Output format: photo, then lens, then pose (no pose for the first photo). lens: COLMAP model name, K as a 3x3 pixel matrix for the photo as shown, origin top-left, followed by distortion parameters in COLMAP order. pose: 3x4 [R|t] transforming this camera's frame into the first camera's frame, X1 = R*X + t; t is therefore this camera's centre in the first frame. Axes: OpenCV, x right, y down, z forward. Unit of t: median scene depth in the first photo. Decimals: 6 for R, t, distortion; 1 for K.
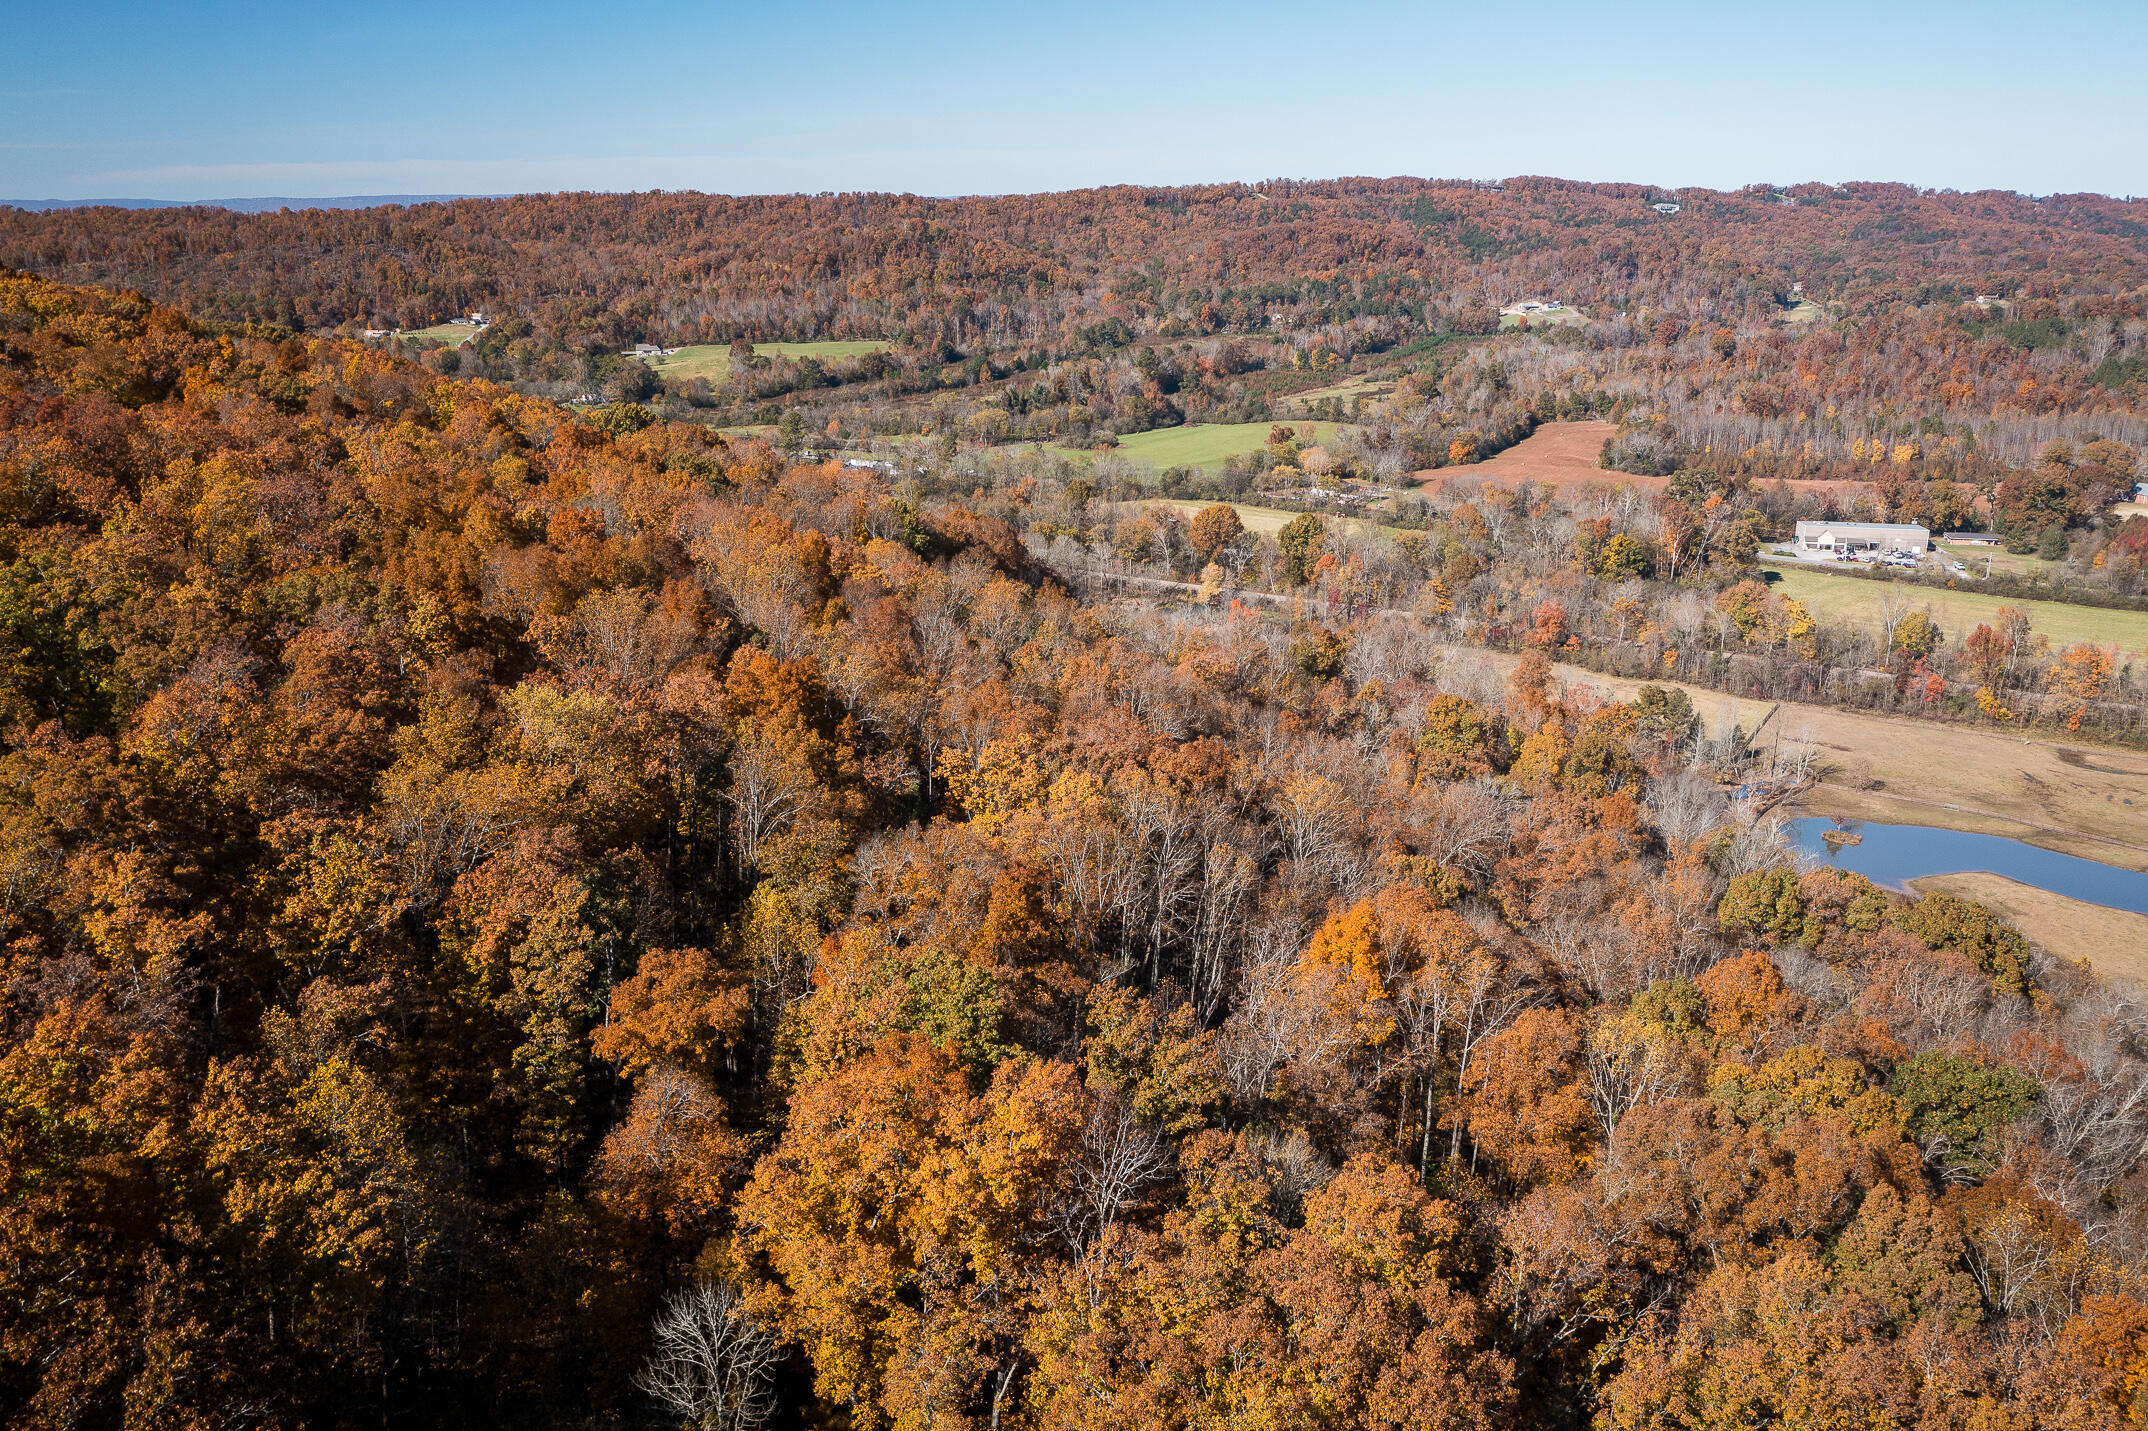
lens RADIAL K [[1691.0, 0, 1083.9], [0, 1691.0, 695.2], [0, 0, 1]] dist [-0.013113, 0.009584]
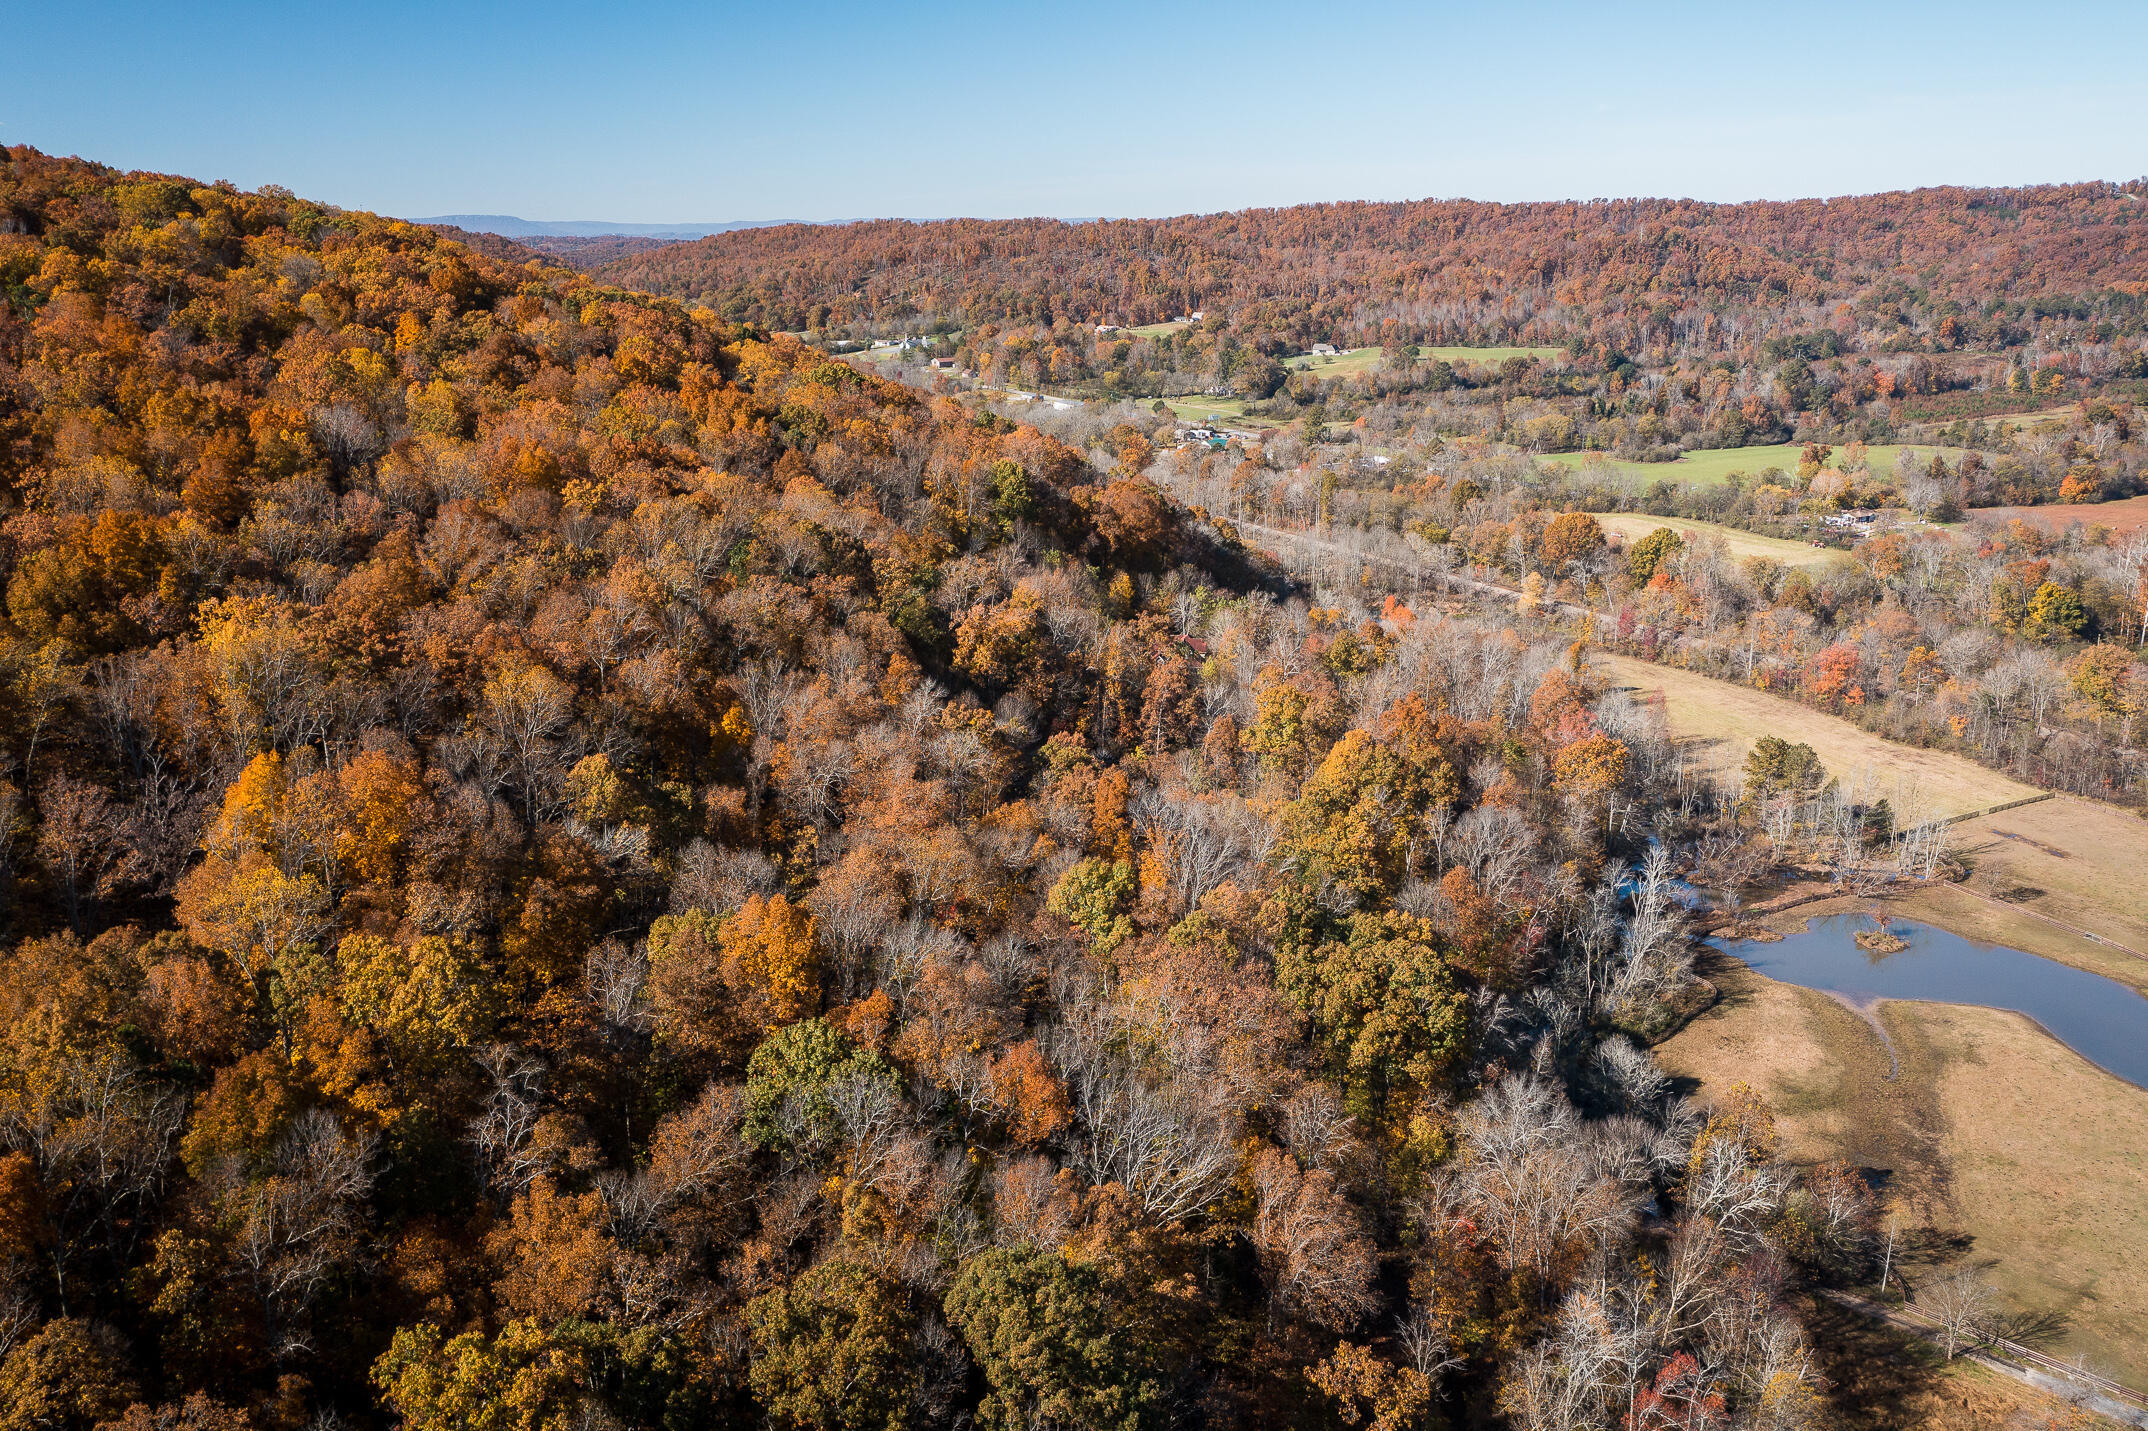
lens RADIAL K [[1691.0, 0, 1073.2], [0, 1691.0, 711.5], [0, 0, 1]] dist [-0.013113, 0.009584]
pose [[0.869954, 0.129347, -0.475868, 0.183726], [-0.129556, 0.991038, 0.032531, 0.000306], [0.475811, 0.033351, 0.878915, 0.044576]]
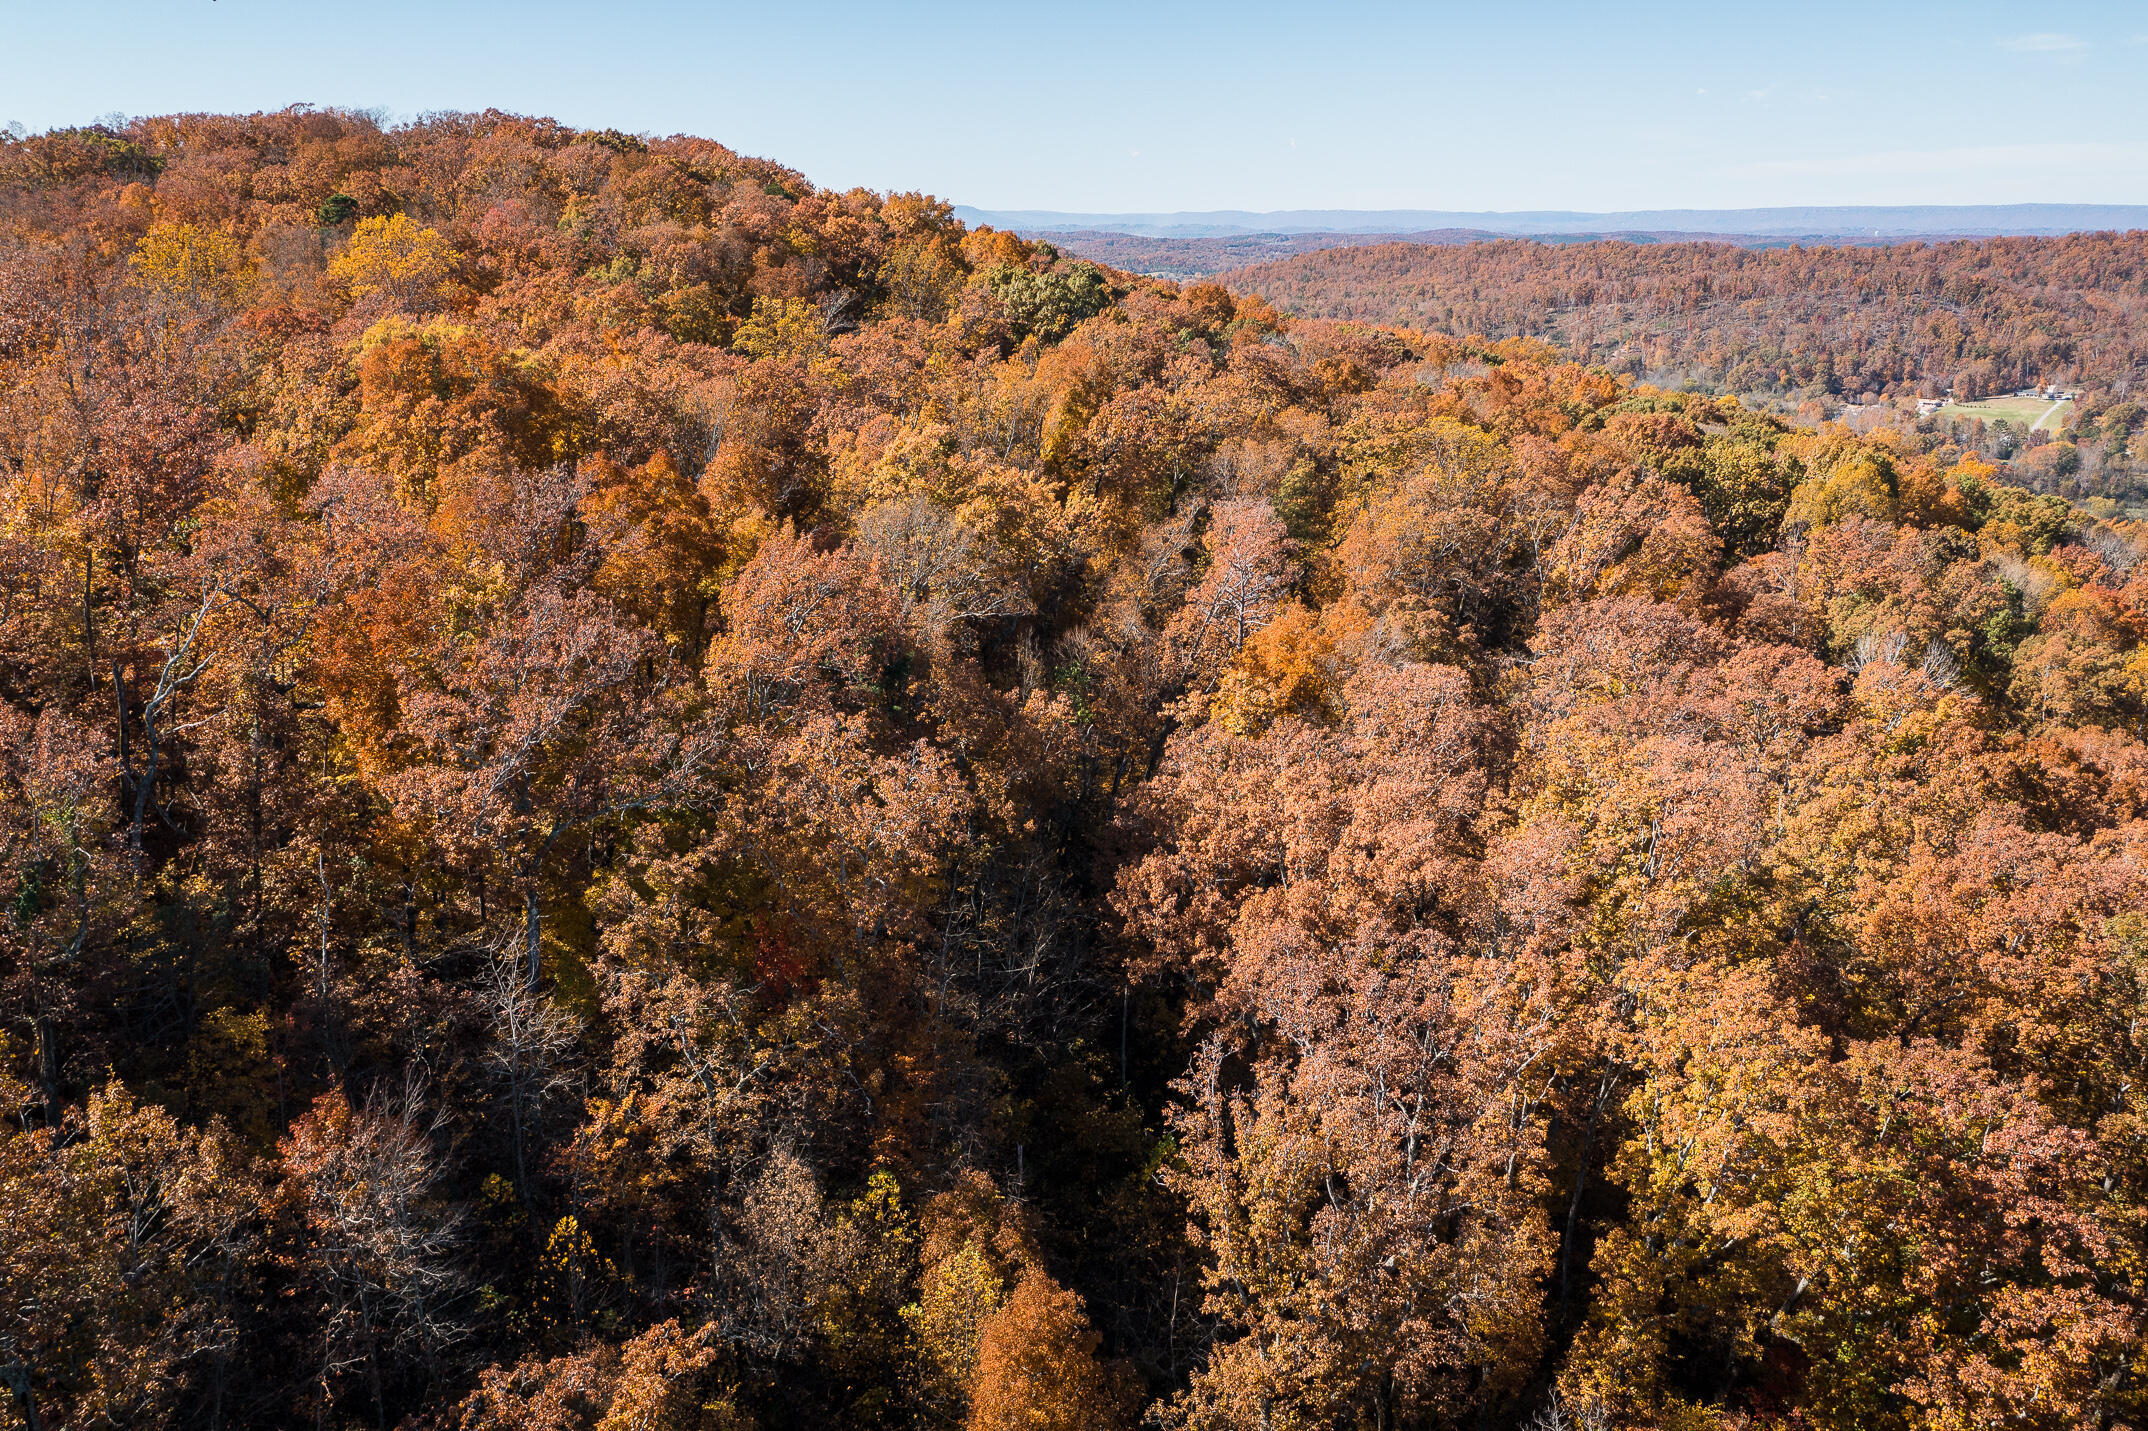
lens RADIAL K [[1691.0, 0, 1073.1], [0, 1691.0, 713.2], [0, 0, 1]] dist [-0.013113, 0.009584]
pose [[0.723896, 0.192208, -0.662593, -0.201100], [-0.189751, 0.978837, 0.076639, -0.062261], [0.663301, 0.070249, 0.745048, 0.103497]]
